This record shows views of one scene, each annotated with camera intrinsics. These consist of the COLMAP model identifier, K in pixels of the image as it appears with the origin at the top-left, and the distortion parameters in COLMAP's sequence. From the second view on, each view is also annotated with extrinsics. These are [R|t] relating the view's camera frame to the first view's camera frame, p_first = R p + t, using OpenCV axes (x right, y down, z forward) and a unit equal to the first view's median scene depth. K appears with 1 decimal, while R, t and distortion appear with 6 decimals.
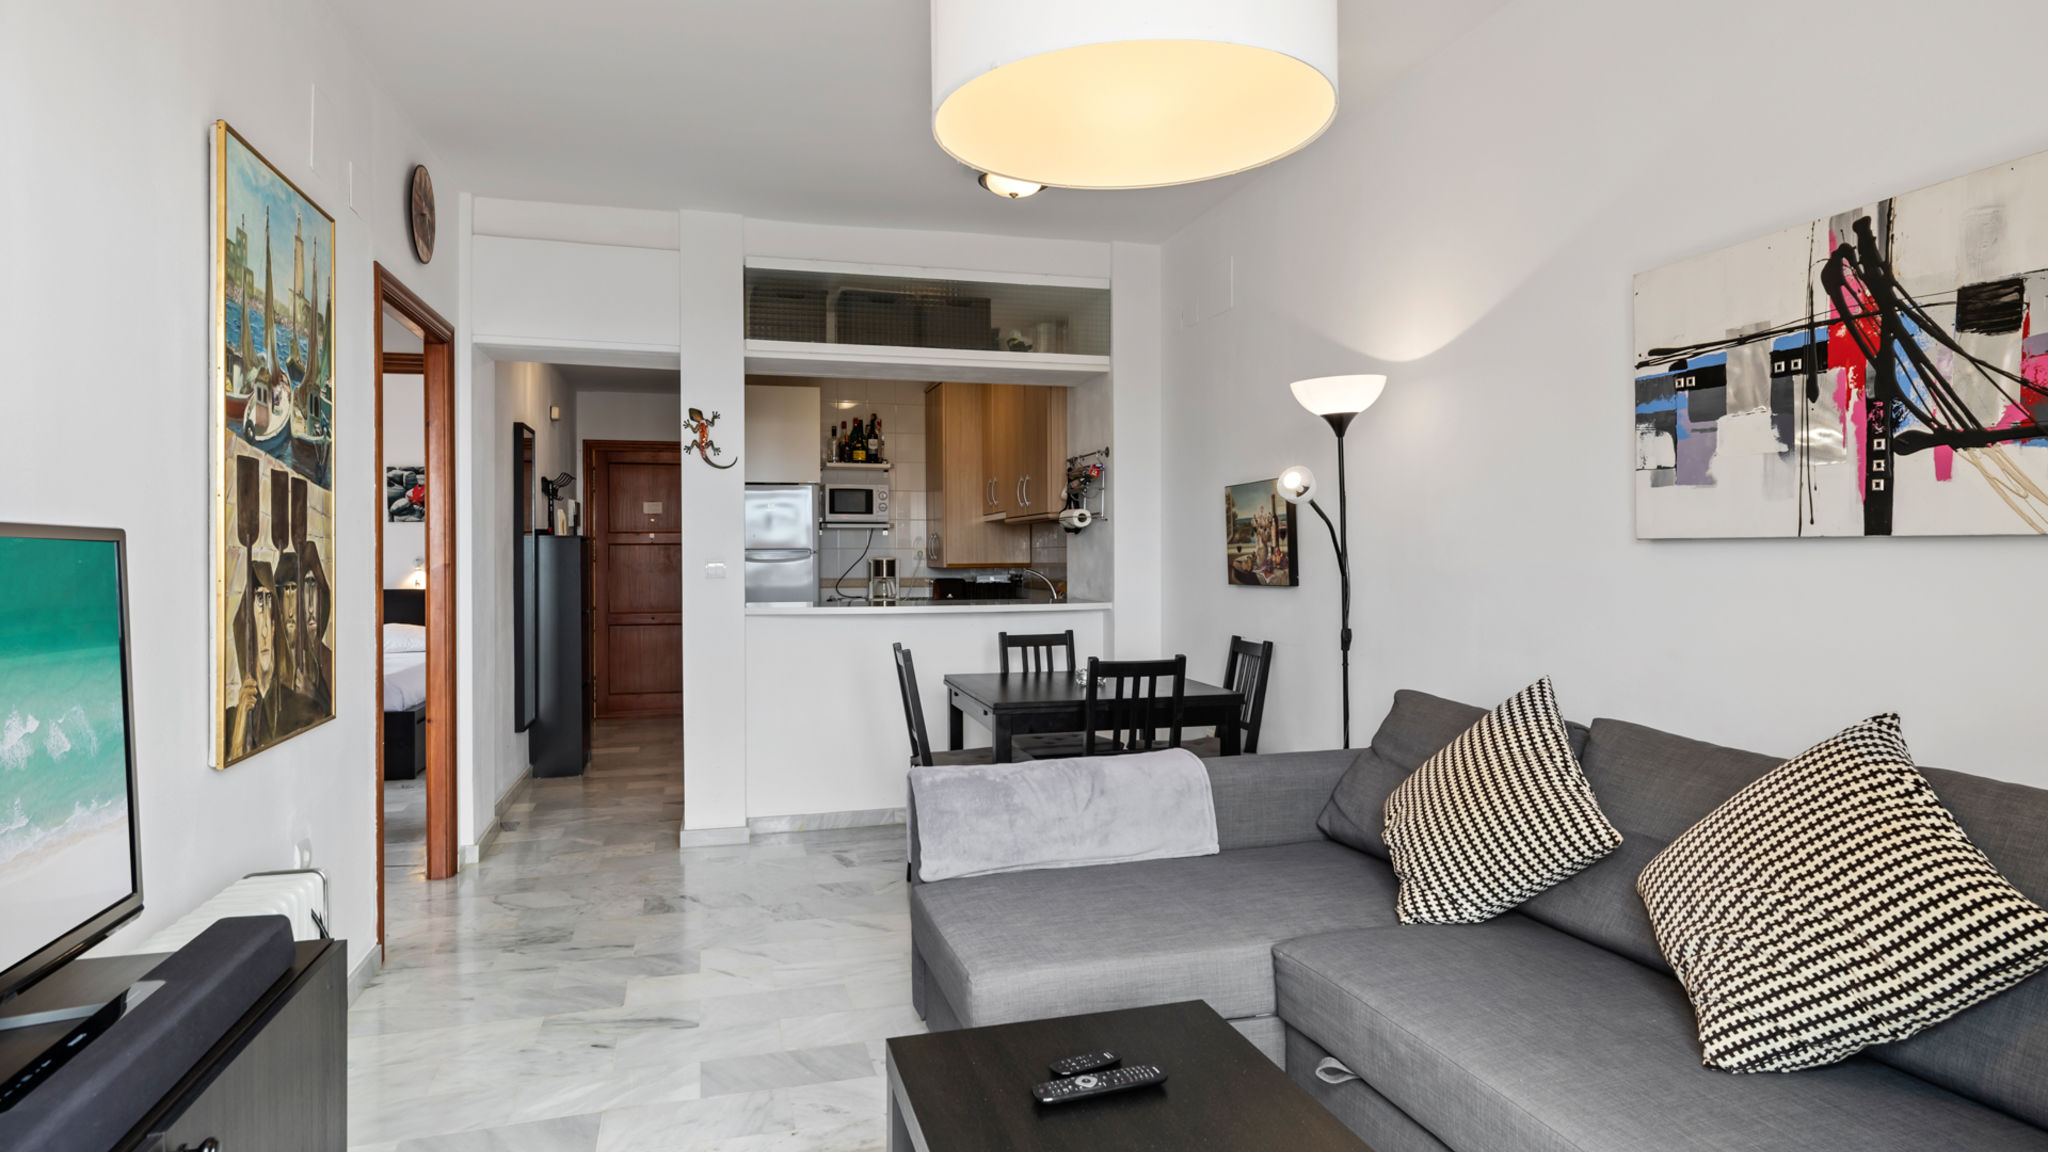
lens RADIAL K [[1128.5, 0, 996.4], [0, 1128.5, 556.1], [0, 0, 1]] dist [-0.001824, 0.000922]
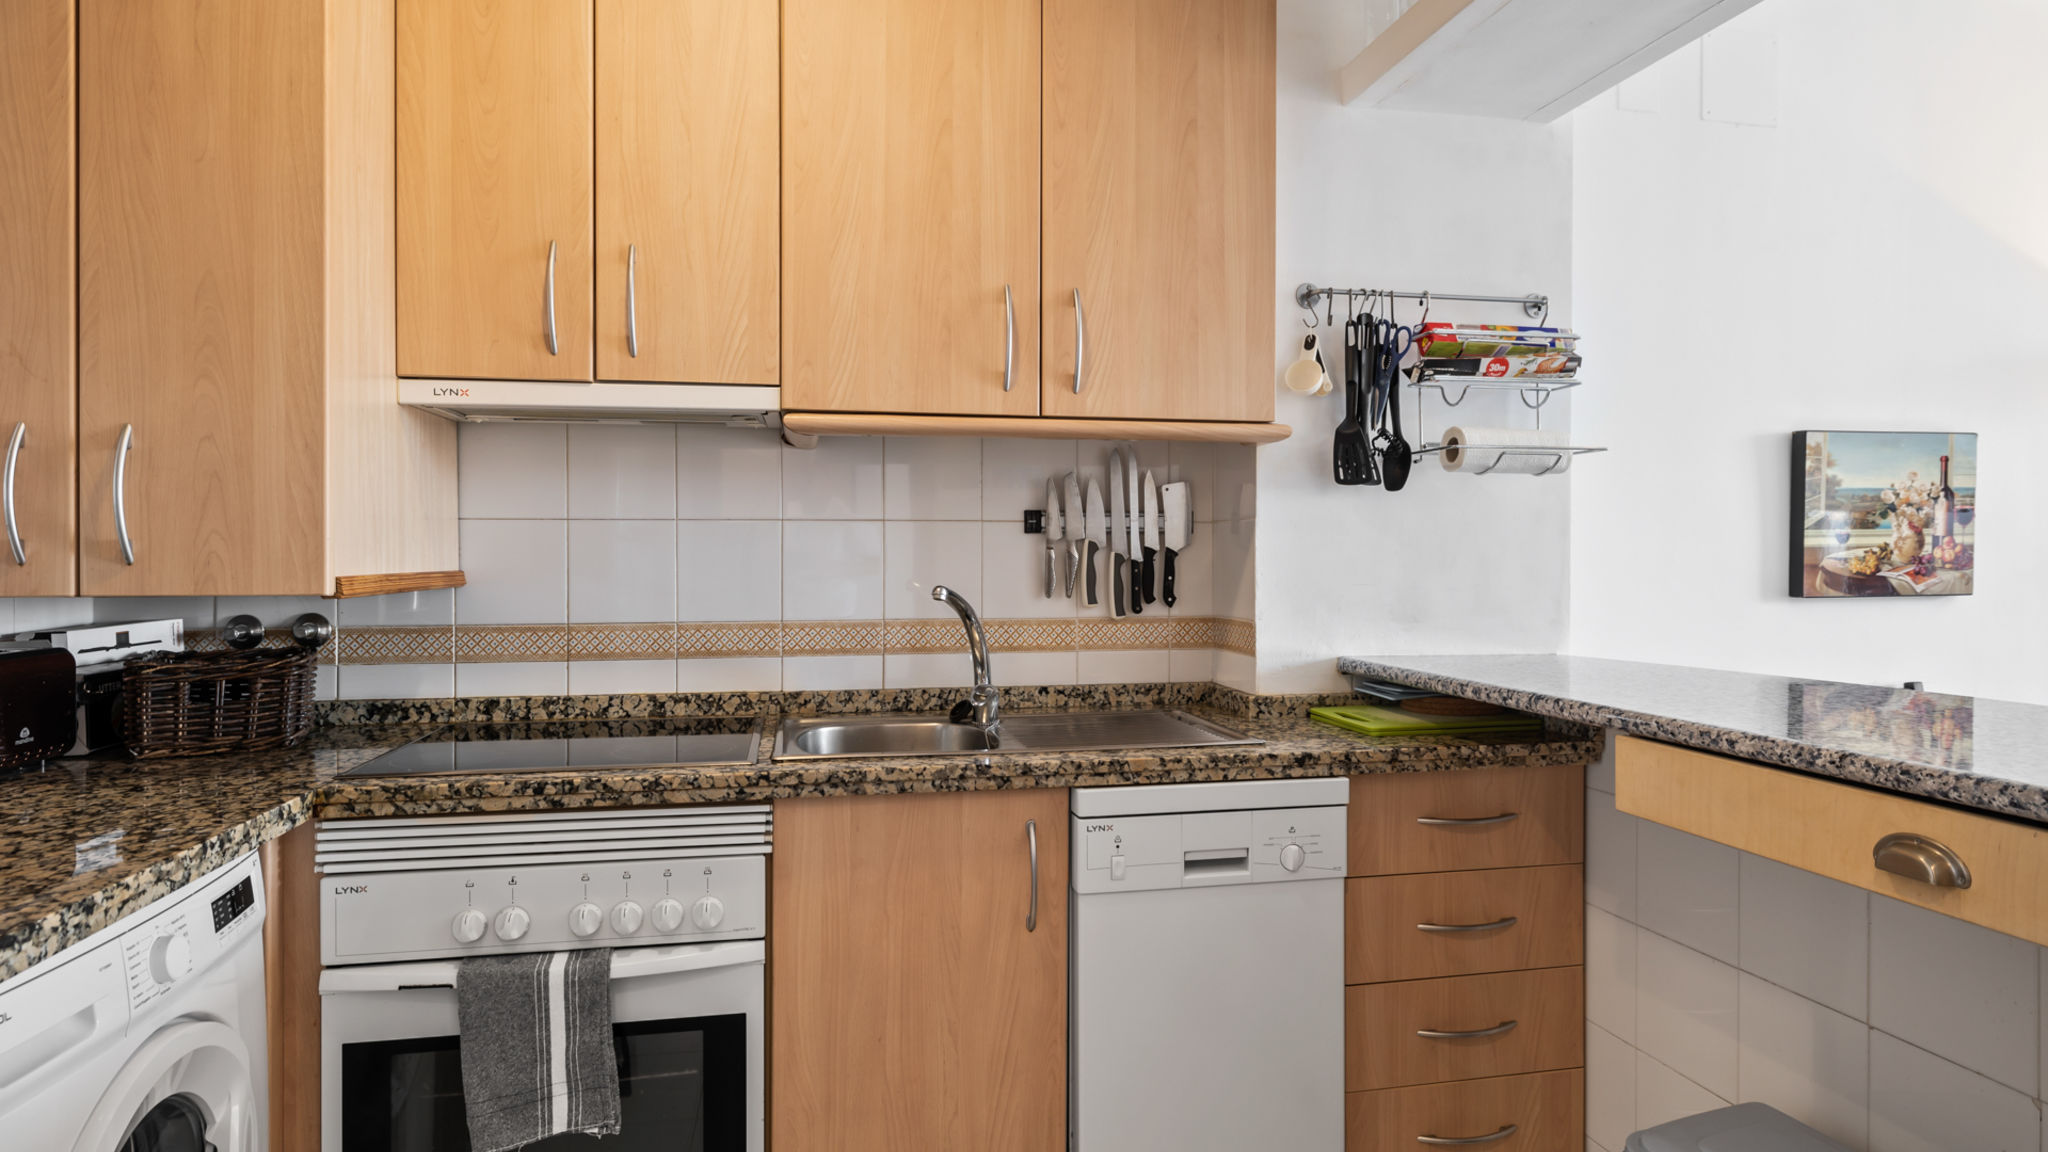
lens RADIAL K [[1128.5, 0, 1006.3], [0, 1128.5, 561.0], [0, 0, 1]] dist [-0.001824, 0.000922]
pose [[0.051541, -0.002543, 0.998668, -0.574599], [-0.001437, 0.999996, 0.002620, 0.007305], [-0.998670, -0.001571, 0.051537, 1.974927]]
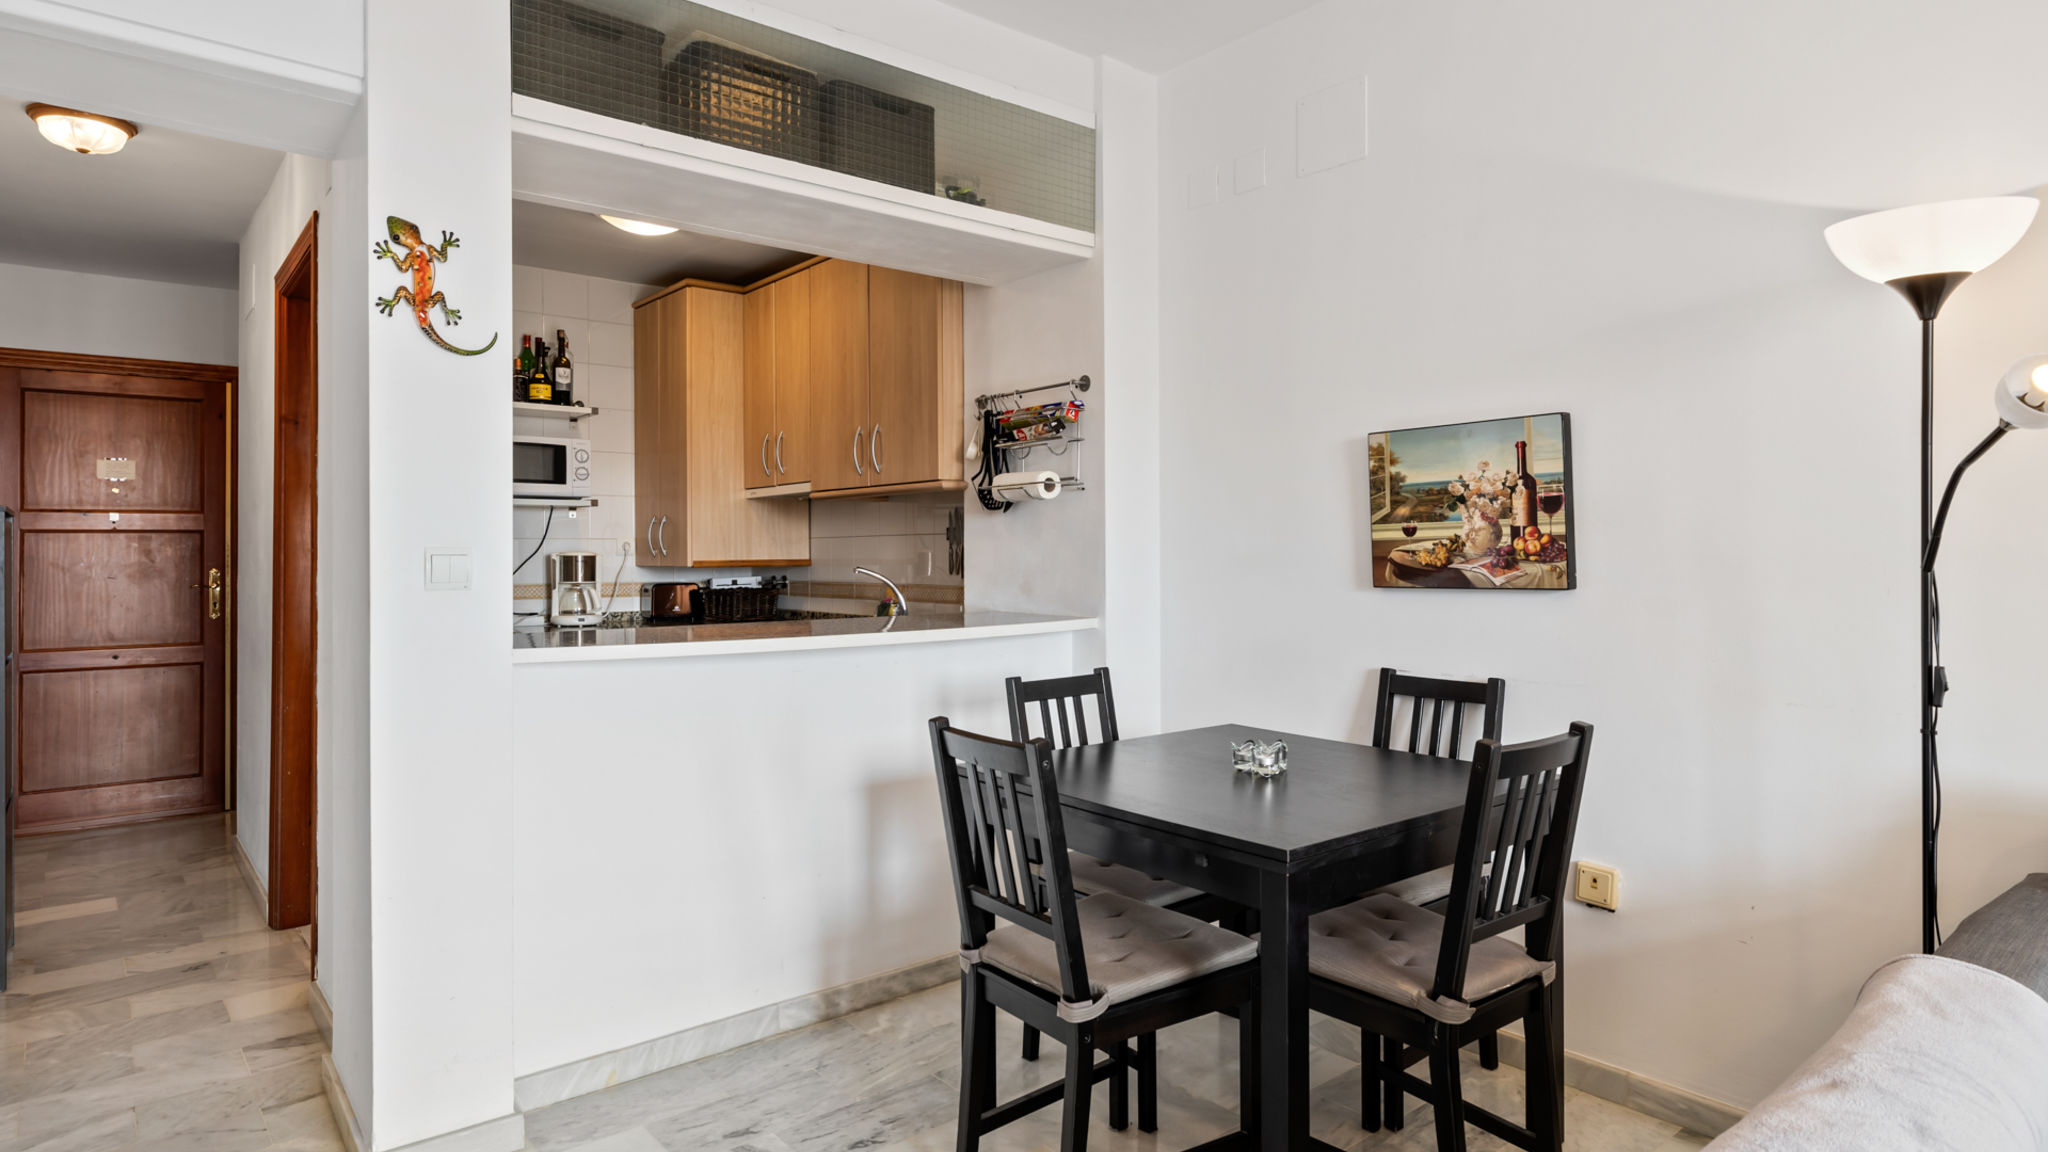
lens RADIAL K [[1128.5, 0, 1013.8], [0, 1128.5, 544.4], [0, 0, 1]] dist [-0.001824, 0.000922]
pose [[0.904800, 0.000118, 0.425837, -0.355548], [0.003697, 0.999960, -0.008131, 0.007645], [-0.425821, 0.008931, 0.904763, 0.727707]]
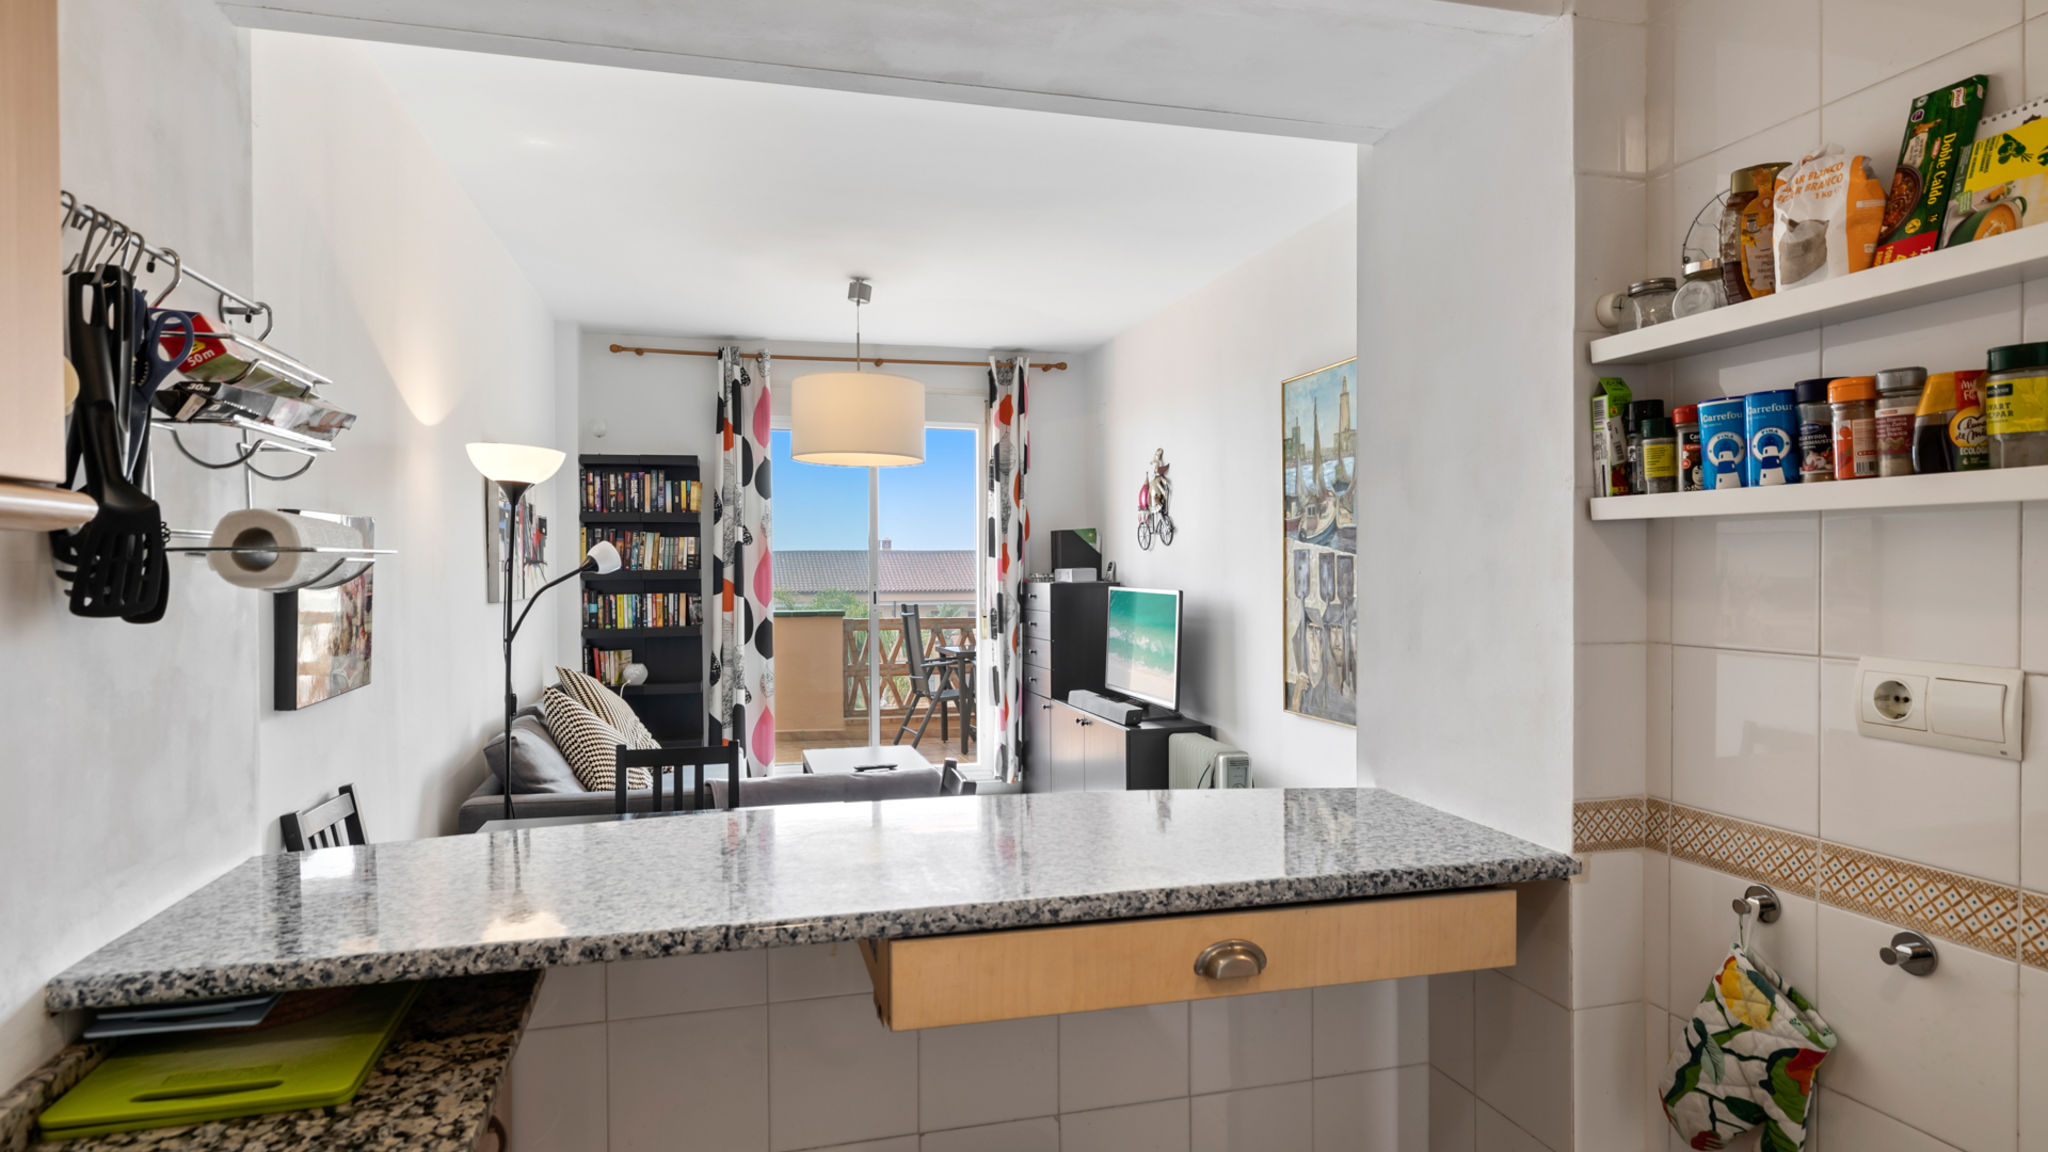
lens RADIAL K [[1128.5, 0, 1039.0], [0, 1128.5, 575.8], [0, 0, 1]] dist [-0.001824, 0.000922]
pose [[-0.999710, 0.008024, -0.022713, -0.156166], [0.007821, 0.999929, 0.009041, -0.049945], [0.022784, 0.008860, -0.999701, 2.136562]]
